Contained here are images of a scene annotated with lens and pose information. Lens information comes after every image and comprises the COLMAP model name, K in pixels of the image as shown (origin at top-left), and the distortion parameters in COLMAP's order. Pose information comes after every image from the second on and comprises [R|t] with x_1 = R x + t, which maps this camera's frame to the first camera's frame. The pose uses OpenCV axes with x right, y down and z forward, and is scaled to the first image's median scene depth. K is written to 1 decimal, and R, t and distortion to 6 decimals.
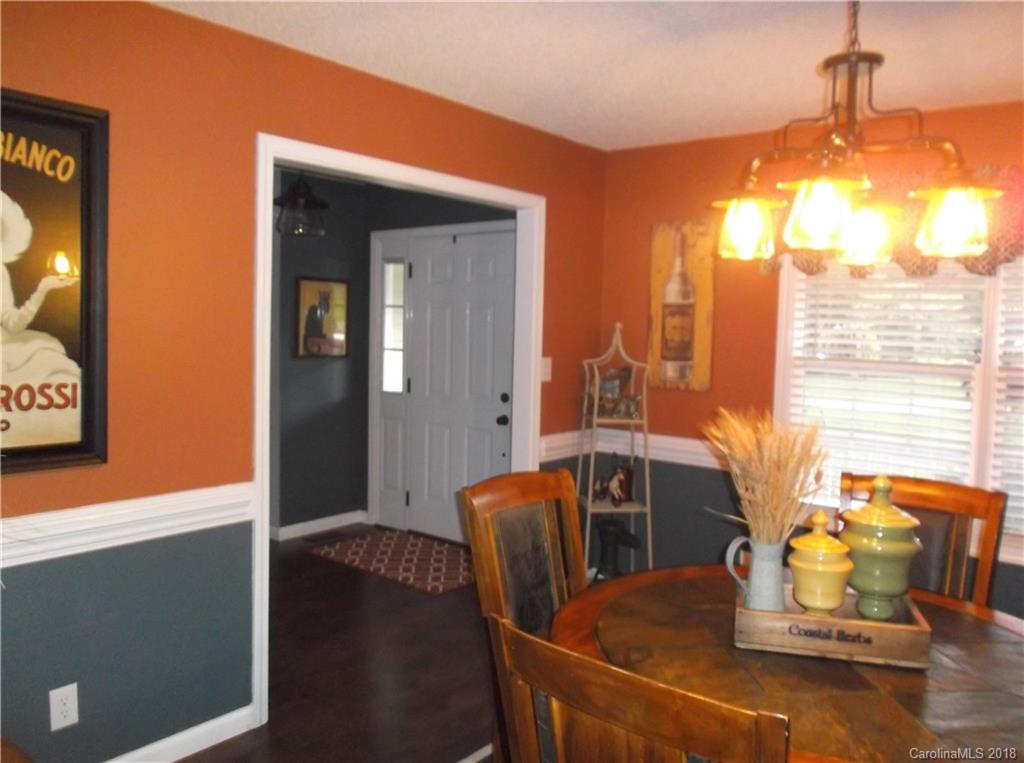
lens RADIAL K [[800.4, 0, 503.3], [0, 800.4, 382.4], [0, 0, 1]] dist [-0.035902, 0.006783]
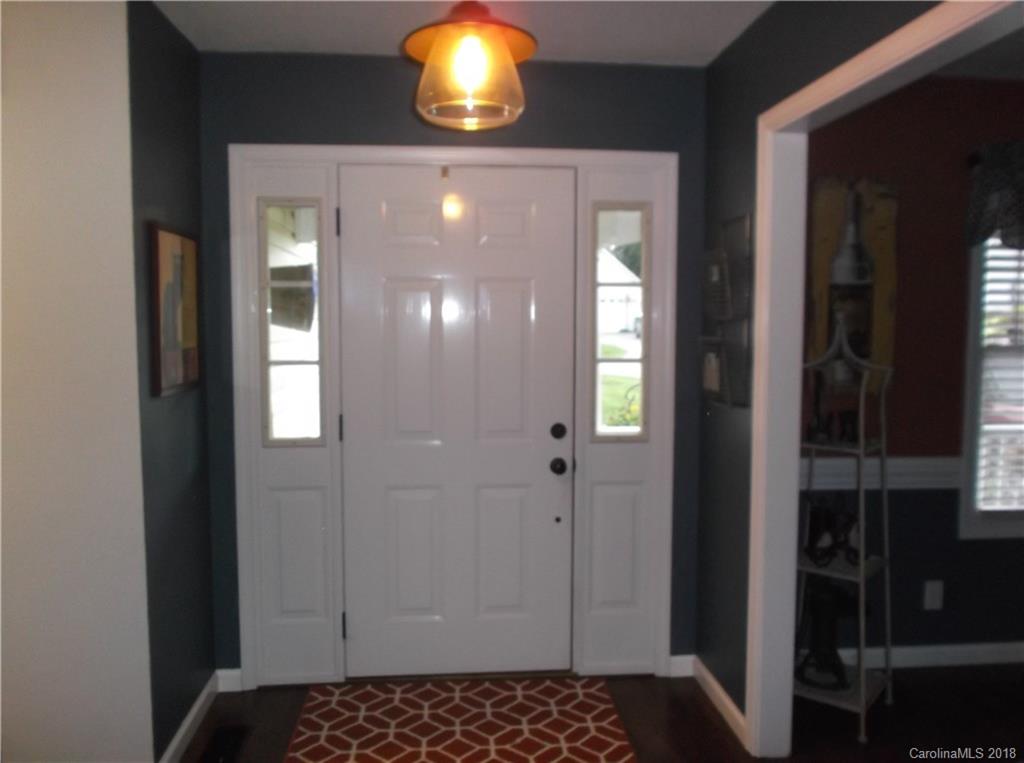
lens RADIAL K [[800.4, 0, 503.3], [0, 800.4, 382.4], [0, 0, 1]] dist [-0.035902, 0.006783]
pose [[0.722396, -0.068681, 0.688061, -0.552272], [0.062039, 0.997480, 0.034431, -0.051530], [-0.688691, 0.017814, 0.724836, 0.676690]]
